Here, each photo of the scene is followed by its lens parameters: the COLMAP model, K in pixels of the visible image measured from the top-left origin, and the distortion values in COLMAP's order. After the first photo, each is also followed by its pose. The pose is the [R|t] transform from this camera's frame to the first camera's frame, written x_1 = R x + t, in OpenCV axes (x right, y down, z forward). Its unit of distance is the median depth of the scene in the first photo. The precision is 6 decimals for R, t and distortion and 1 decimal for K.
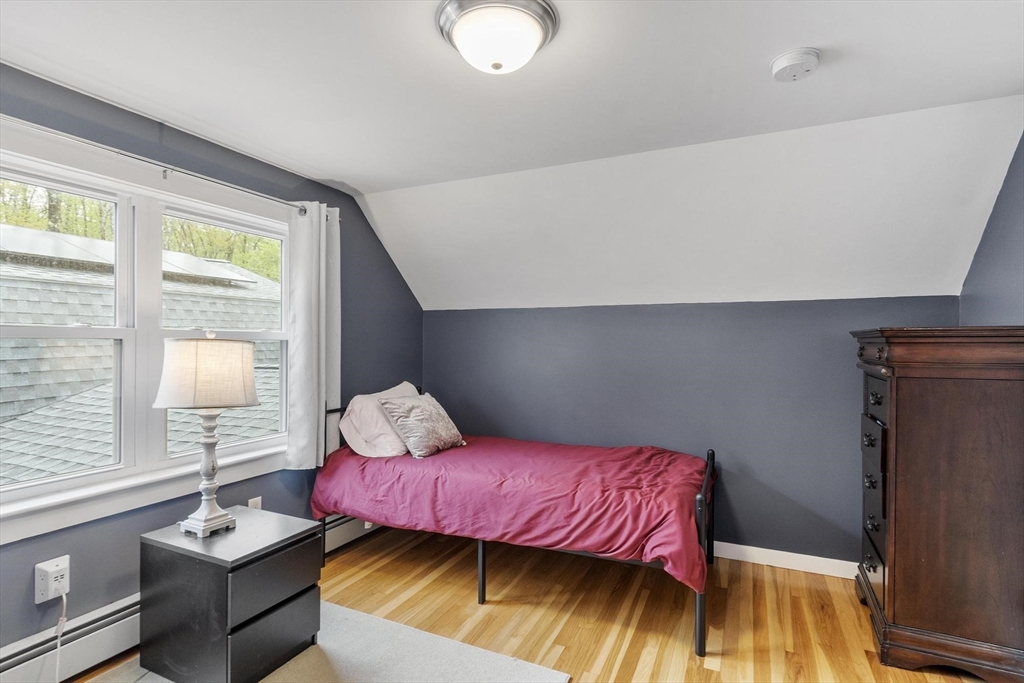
lens RADIAL K [[526.5, 0, 507.9], [0, 526.5, 338.8], [0, 0, 1]] dist [0.002634, -0.000531]
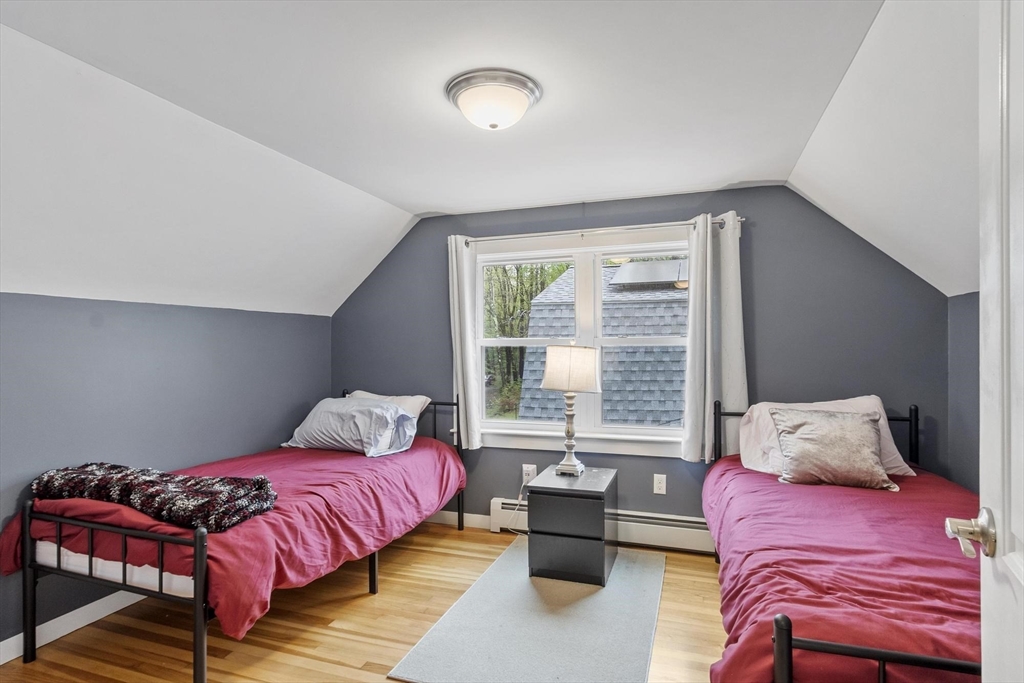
lens RADIAL K [[526.5, 0, 514.9], [0, 526.5, 347.9], [0, 0, 1]] dist [0.002634, -0.000531]
pose [[0.101838, -0.013096, -0.994715, 0.660754], [0.009169, 0.999883, -0.012225, 0.020073], [0.994759, -0.007876, 0.101946, 0.516397]]
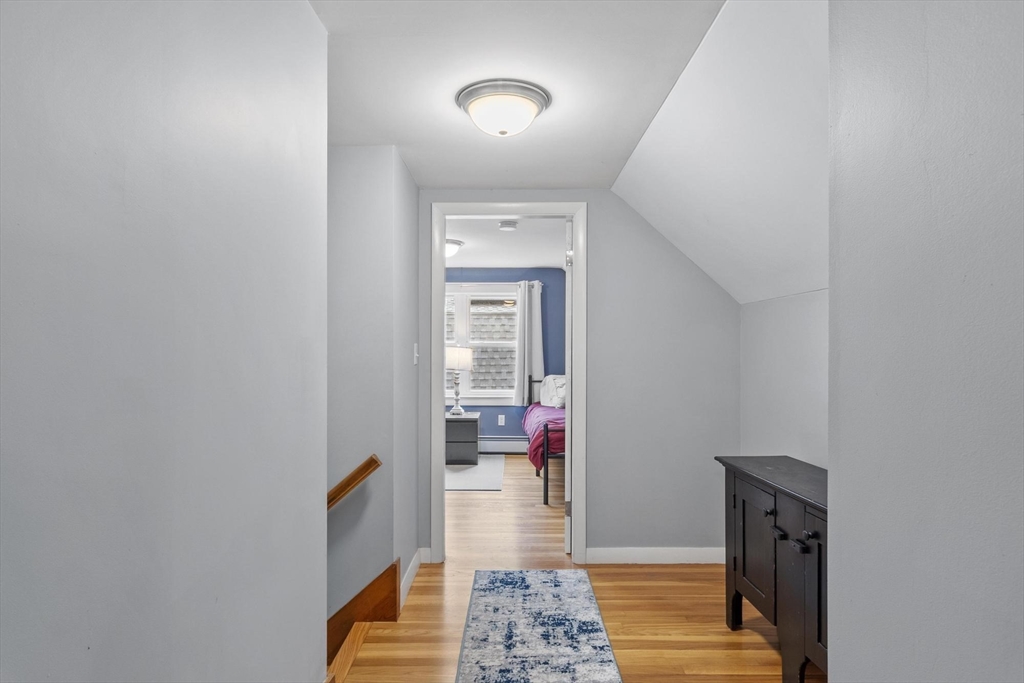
lens RADIAL K [[555.1, 0, 510.2], [0, 555.1, 345.2], [0, 0, 1]] dist [-0.000434, -0.000003]
pose [[0.415042, -0.016448, -0.909654, 1.648099], [0.007207, 0.999865, -0.014791, 0.031058], [0.909774, -0.000417, 0.415104, 0.028924]]
